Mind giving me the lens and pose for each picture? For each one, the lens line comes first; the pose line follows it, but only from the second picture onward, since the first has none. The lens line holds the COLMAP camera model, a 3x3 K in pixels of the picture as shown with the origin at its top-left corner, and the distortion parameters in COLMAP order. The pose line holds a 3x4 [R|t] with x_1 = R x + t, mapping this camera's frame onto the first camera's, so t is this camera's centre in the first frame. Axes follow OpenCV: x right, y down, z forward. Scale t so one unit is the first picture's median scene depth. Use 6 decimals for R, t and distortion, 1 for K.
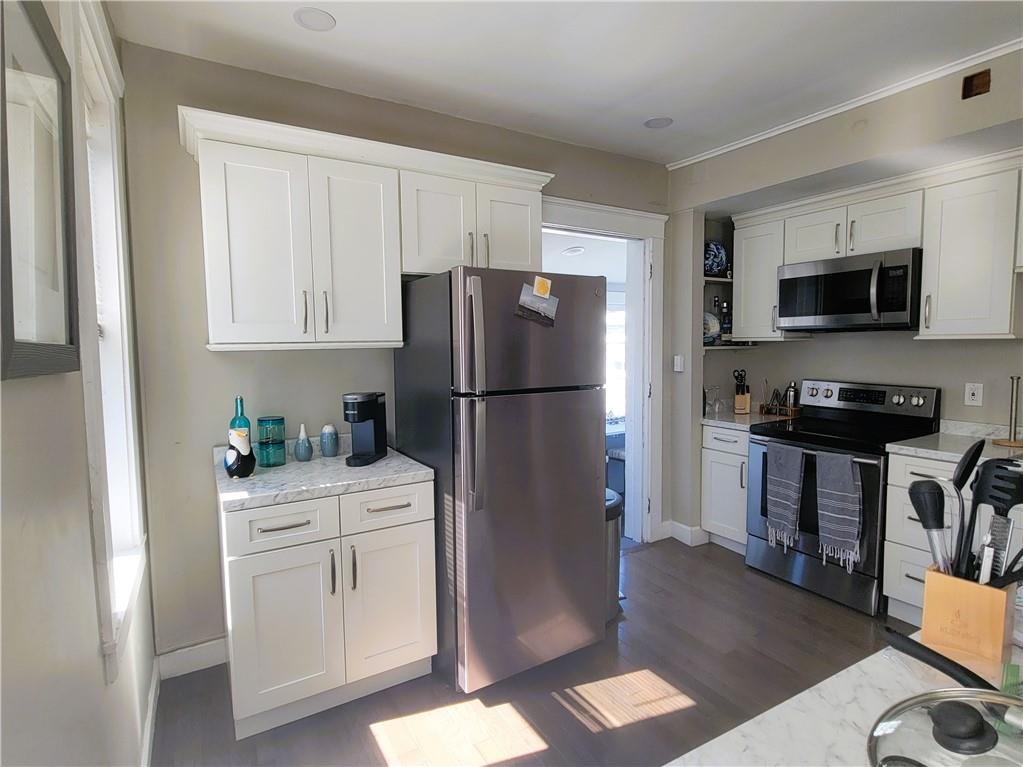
lens RADIAL K [[511.5, 0, 515.7], [0, 511.5, 381.7], [0, 0, 1]] dist [0.001427, -0.001192]
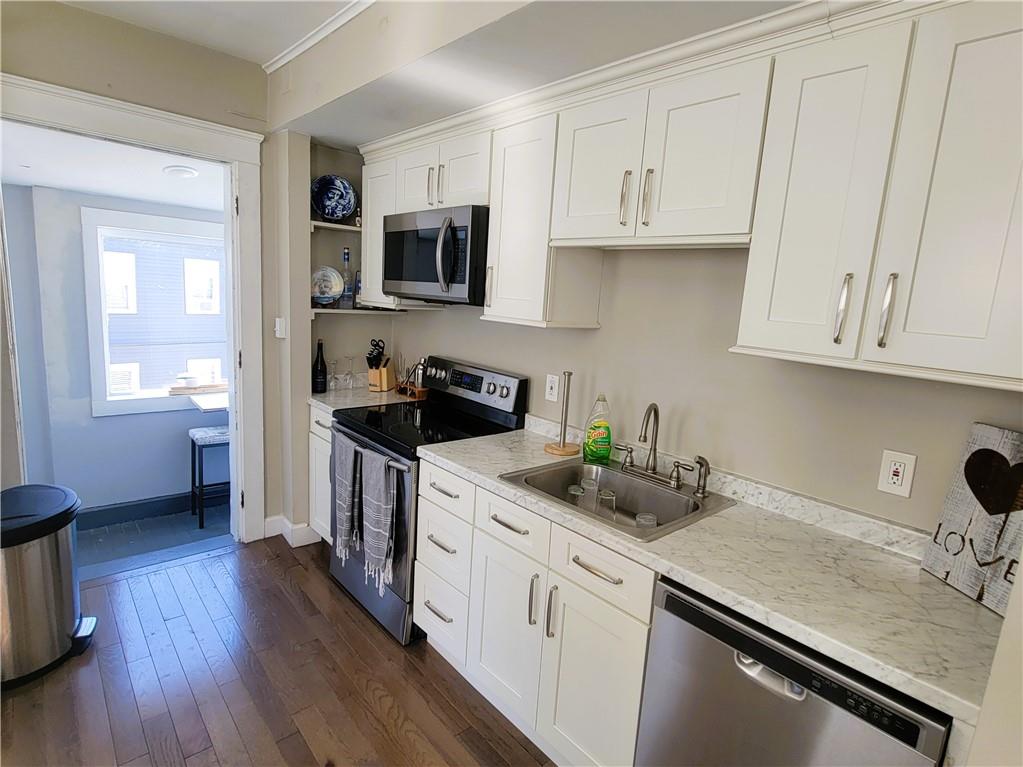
lens RADIAL K [[511.5, 0, 515.7], [0, 511.5, 381.7], [0, 0, 1]] dist [0.001427, -0.001192]
pose [[0.979416, 0.039704, 0.197911, 0.545660], [-0.059478, 0.993700, 0.094992, -0.052487], [-0.192893, -0.104807, 0.975606, 0.141178]]
